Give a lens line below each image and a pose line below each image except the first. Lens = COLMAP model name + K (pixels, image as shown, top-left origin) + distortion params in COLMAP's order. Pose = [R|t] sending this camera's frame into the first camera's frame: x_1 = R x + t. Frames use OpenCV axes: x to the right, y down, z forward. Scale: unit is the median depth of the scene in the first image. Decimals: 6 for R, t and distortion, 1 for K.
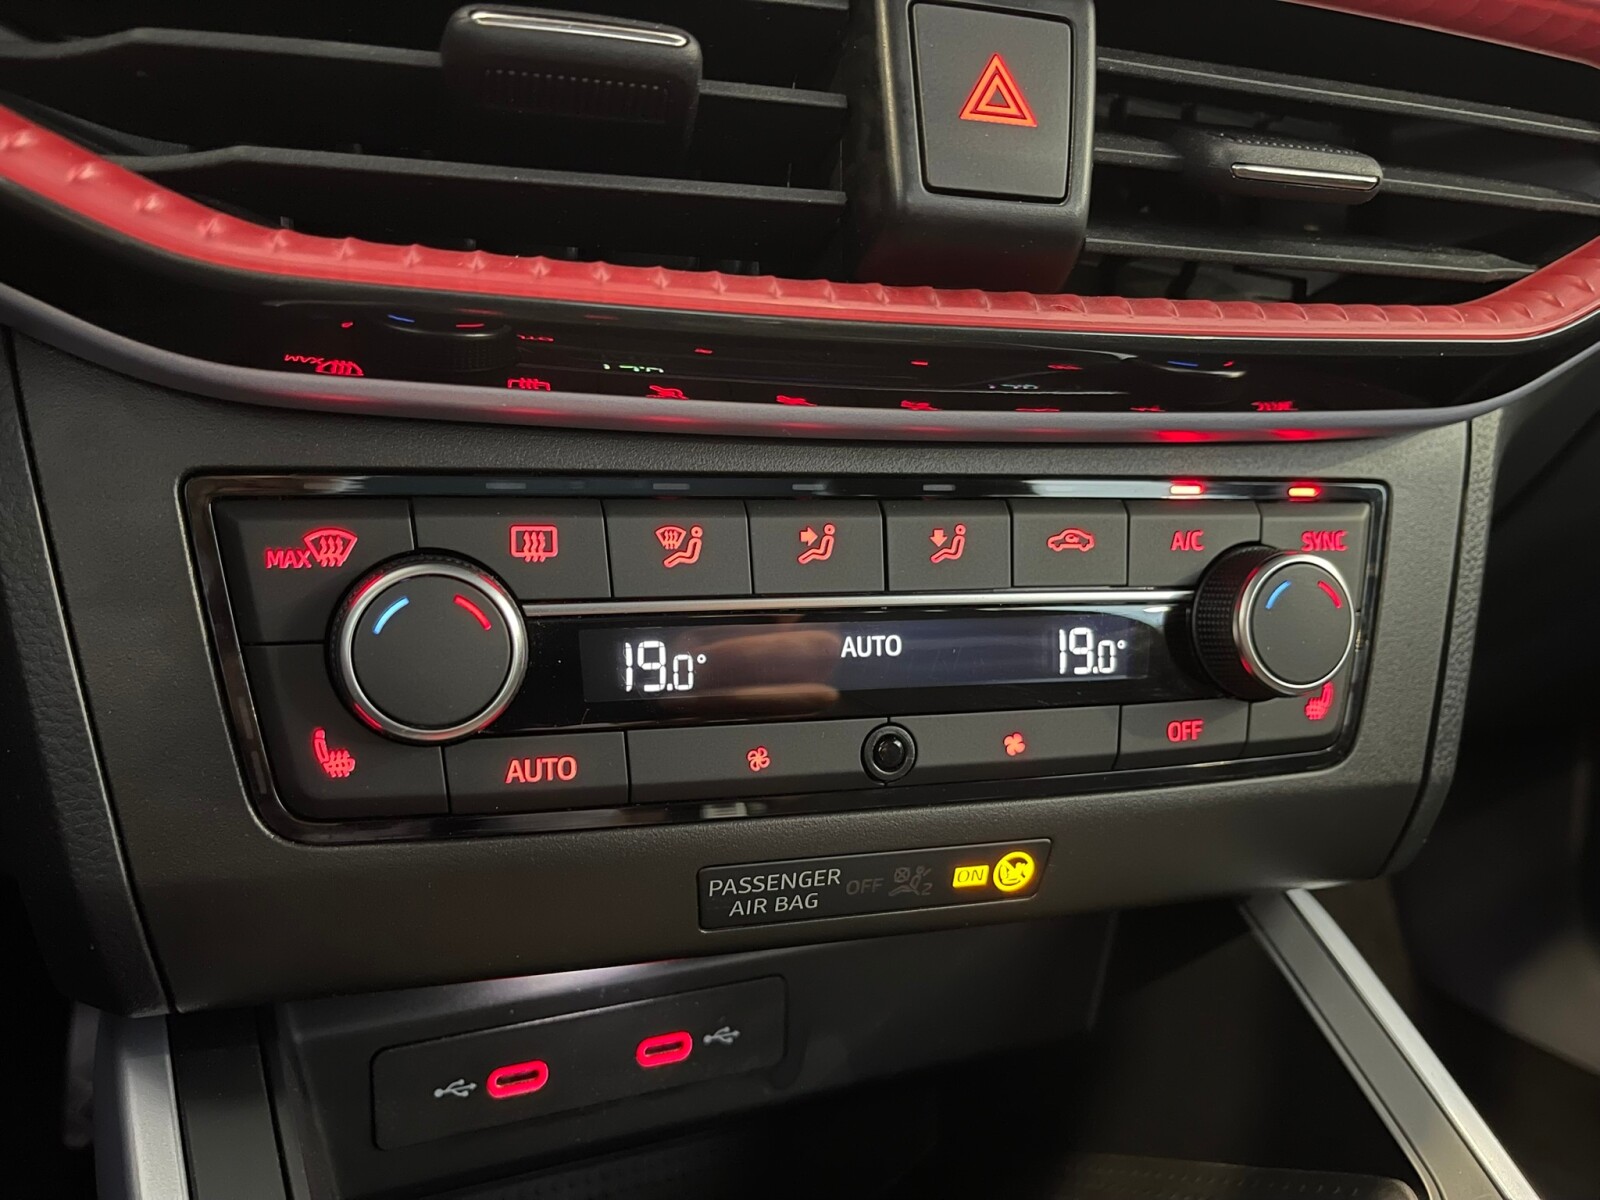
lens RADIAL K [[1257.7, 0, 800.0], [0, 1257.7, 600.0], [0, 0, 1]] dist [0.071978, -0.142682]
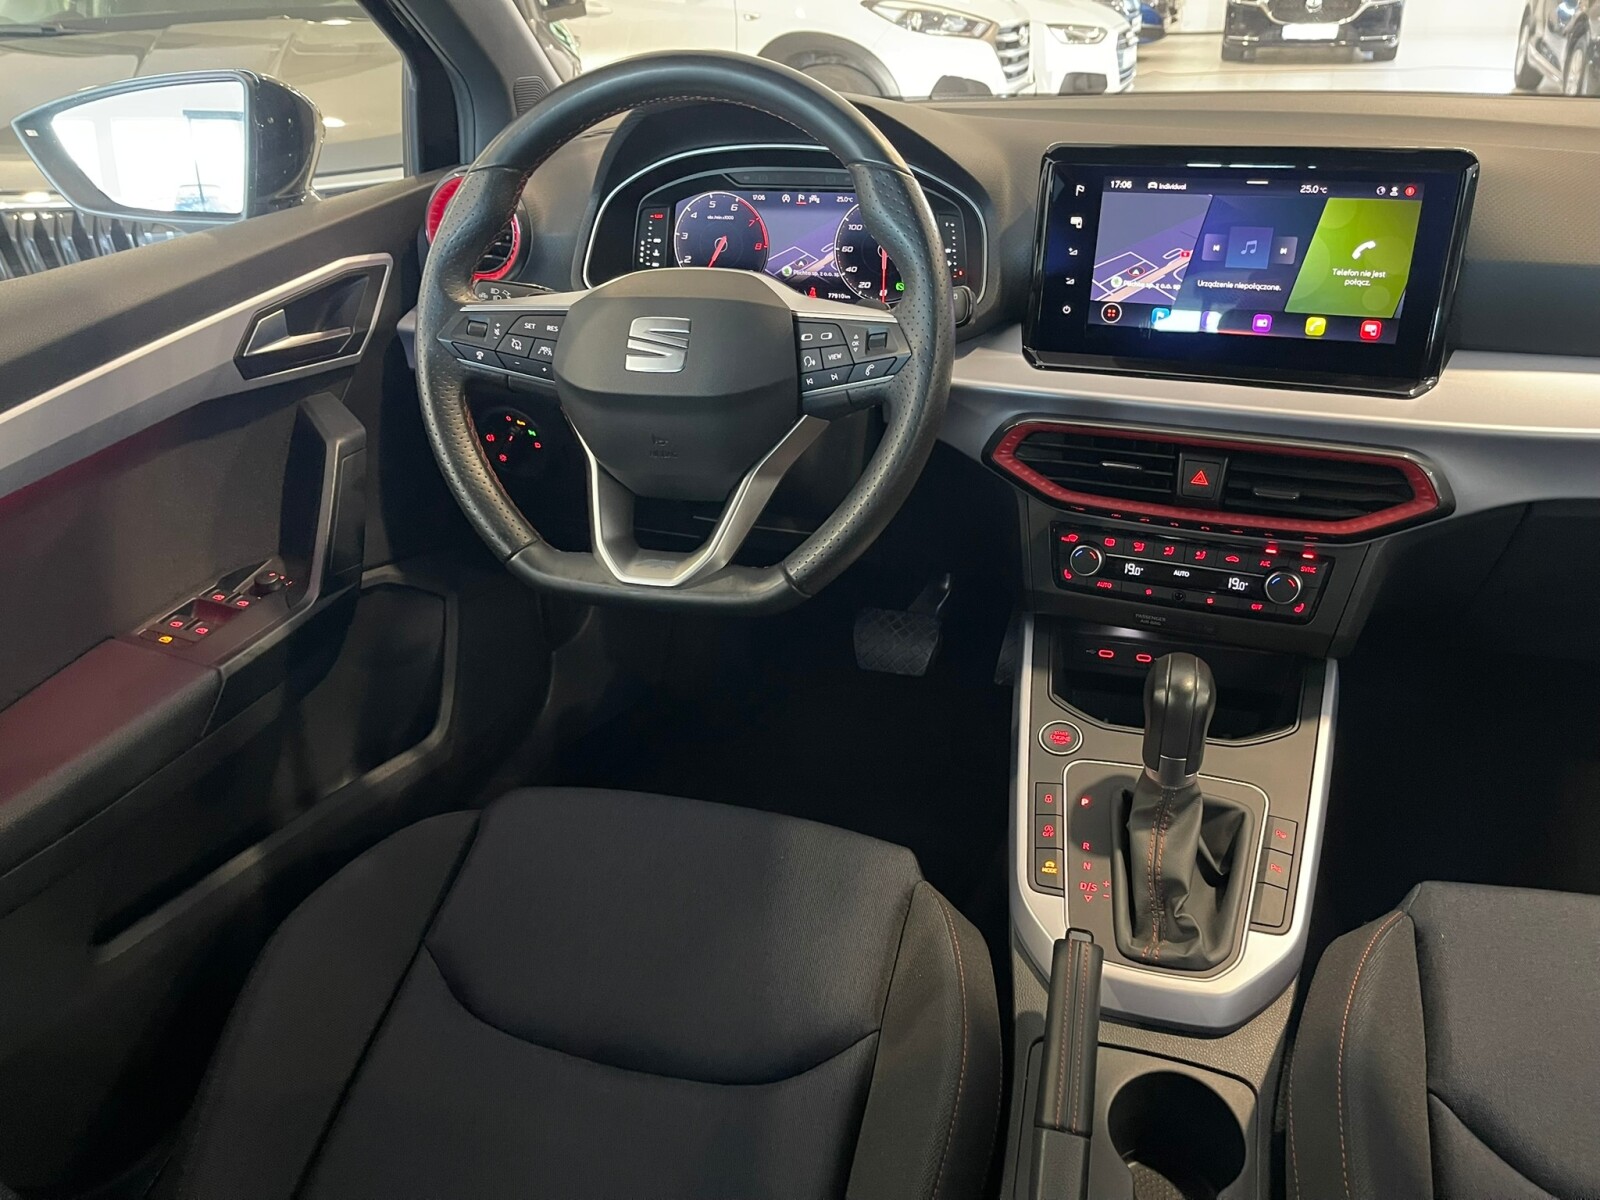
lens RADIAL K [[1213.1, 0, 788.3], [0, 1213.1, 590.2], [0, 0, 1]] dist [0.032055, -0.009178]
pose [[0.751481, 0.210625, -0.625231, 1.774450], [-0.095786, 0.972461, 0.212472, -0.712872], [0.652765, -0.099780, 0.750961, -3.288363]]
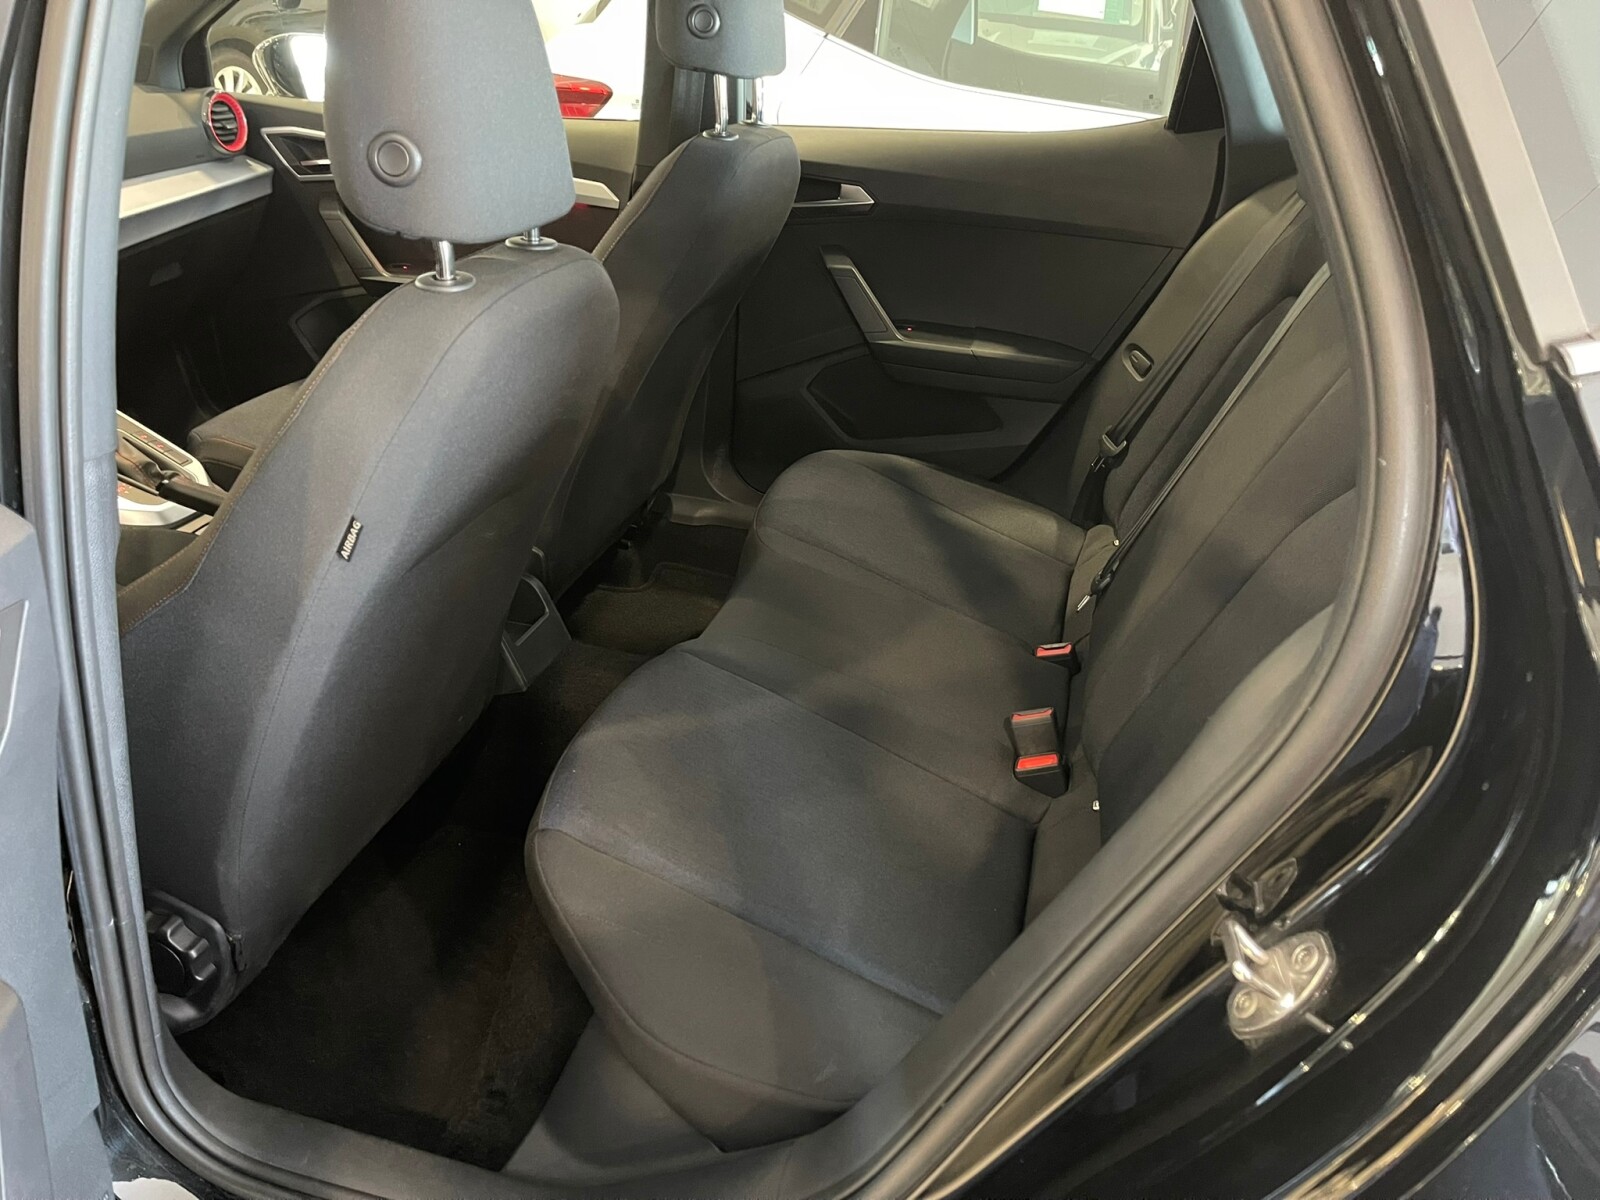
lens RADIAL K [[1257.7, 0, 800.0], [0, 1257.7, 600.0], [0, 0, 1]] dist [0.071978, -0.142682]
pose [[0.630353, -0.390903, 0.670709, -2.685843], [0.210644, 0.917684, 0.336875, -0.159963], [-0.747184, -0.071069, 0.660806, -8.229513]]
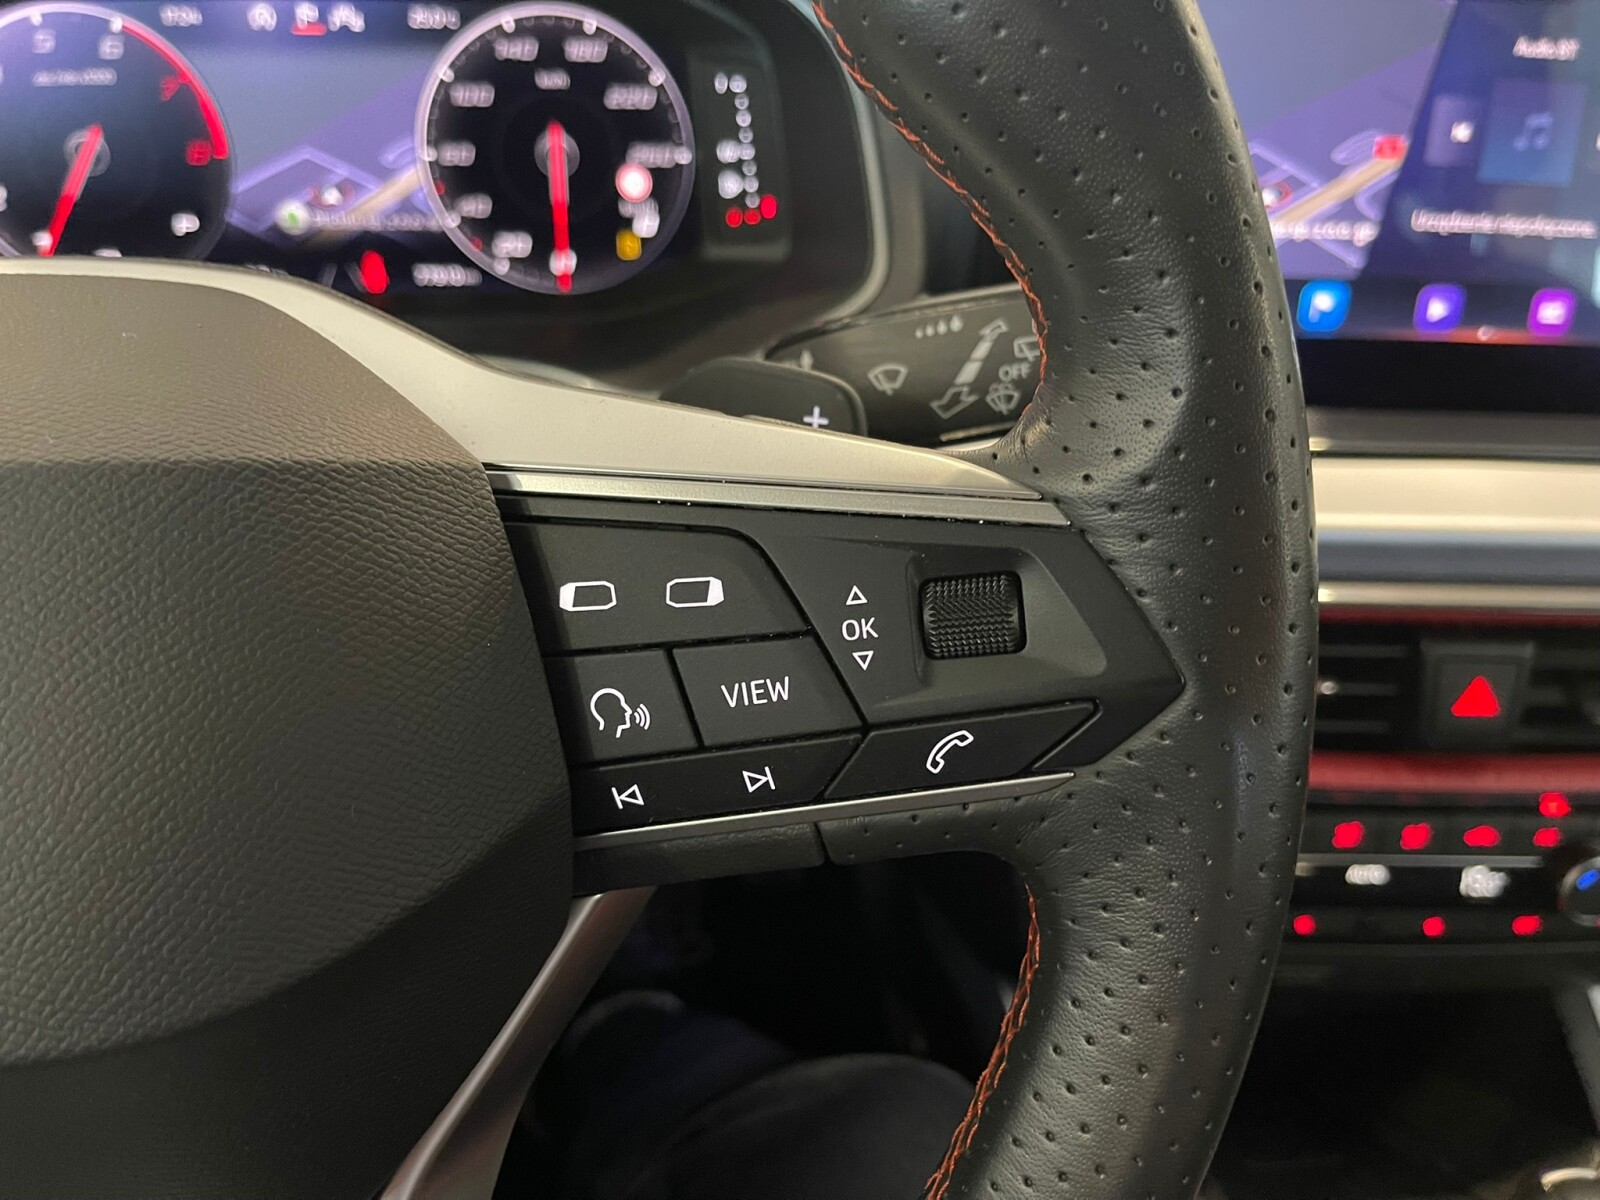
lens RADIAL K [[1257.7, 0, 800.0], [0, 1257.7, 600.0], [0, 0, 1]] dist [0.071978, -0.142682]
pose [[0.955302, 0.114051, -0.272747, -0.314852], [-0.041962, 0.965558, 0.256782, -0.894483], [0.292639, -0.233859, 0.927185, -1.099114]]
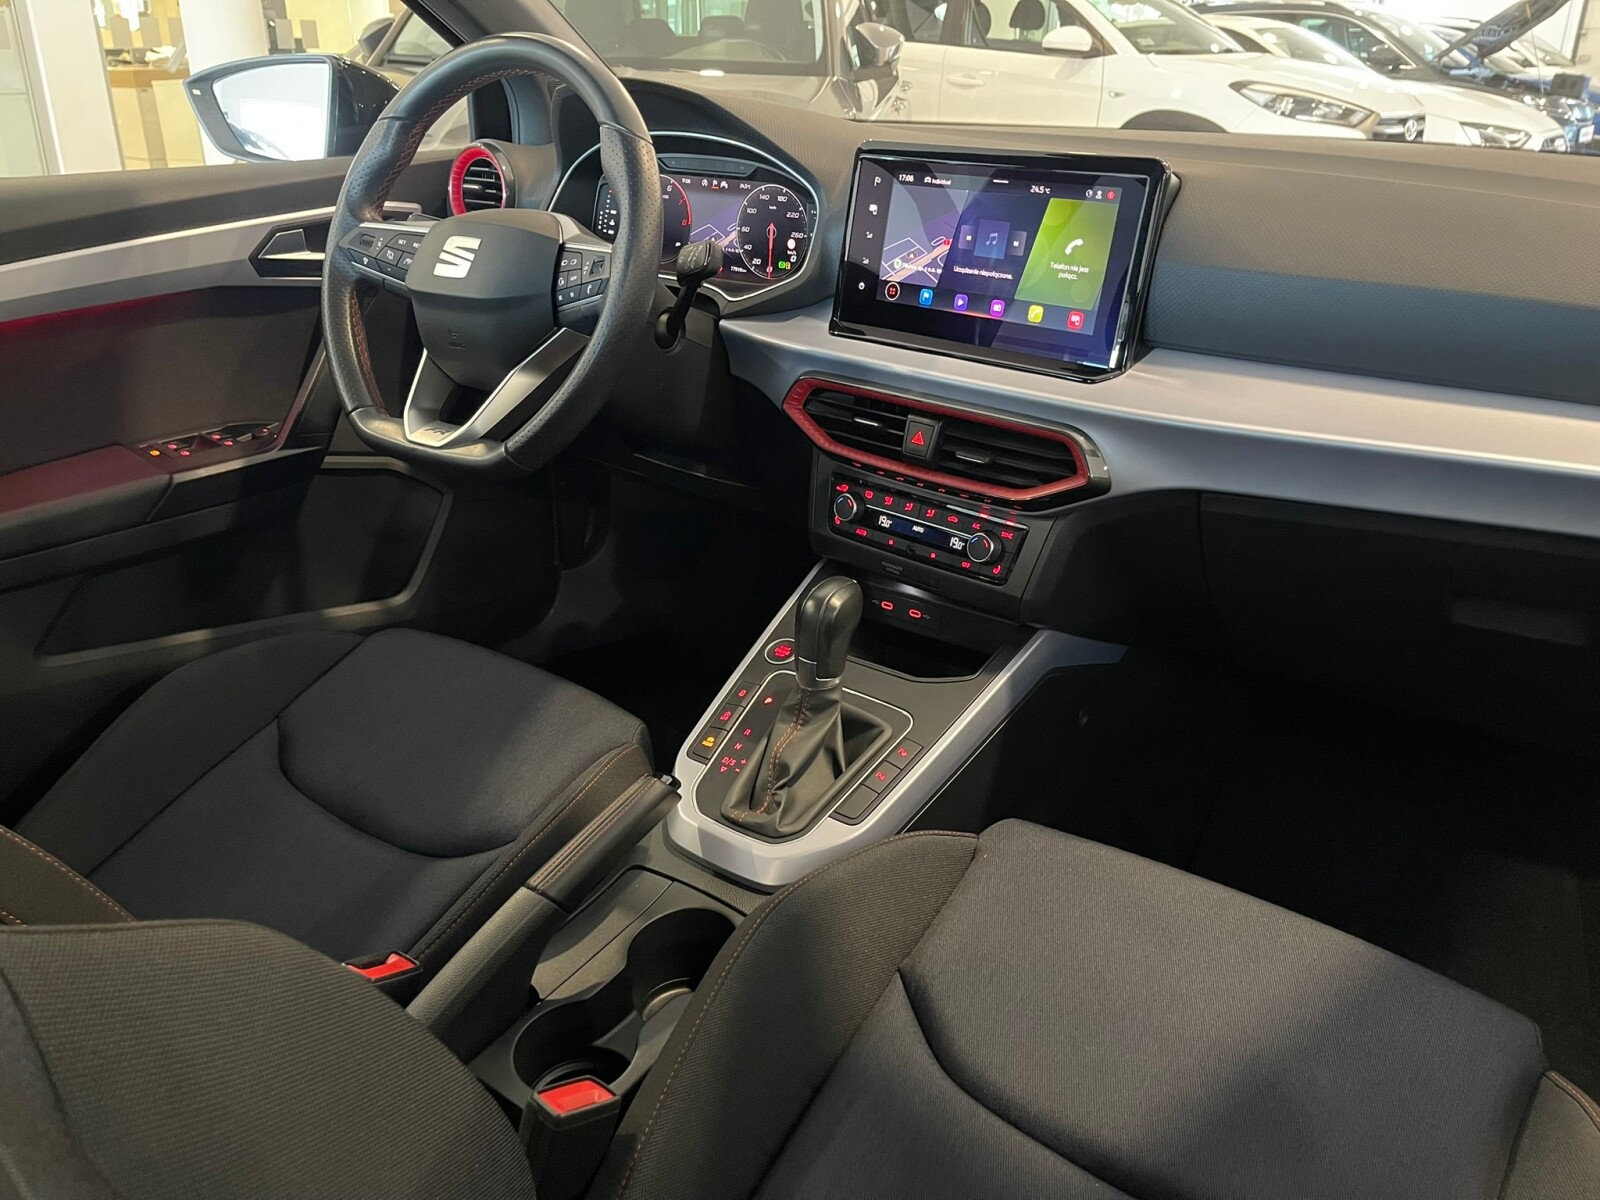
lens RADIAL K [[1214.7, 0, 797.1], [0, 1214.7, 599.7], [0, 0, 1]] dist [0.059442, -0.099190]
pose [[0.498814, 0.289423, -0.816957, 3.936775], [-0.211450, 0.954752, 0.209134, -0.619301], [0.840520, 0.068426, 0.537443, -2.052229]]
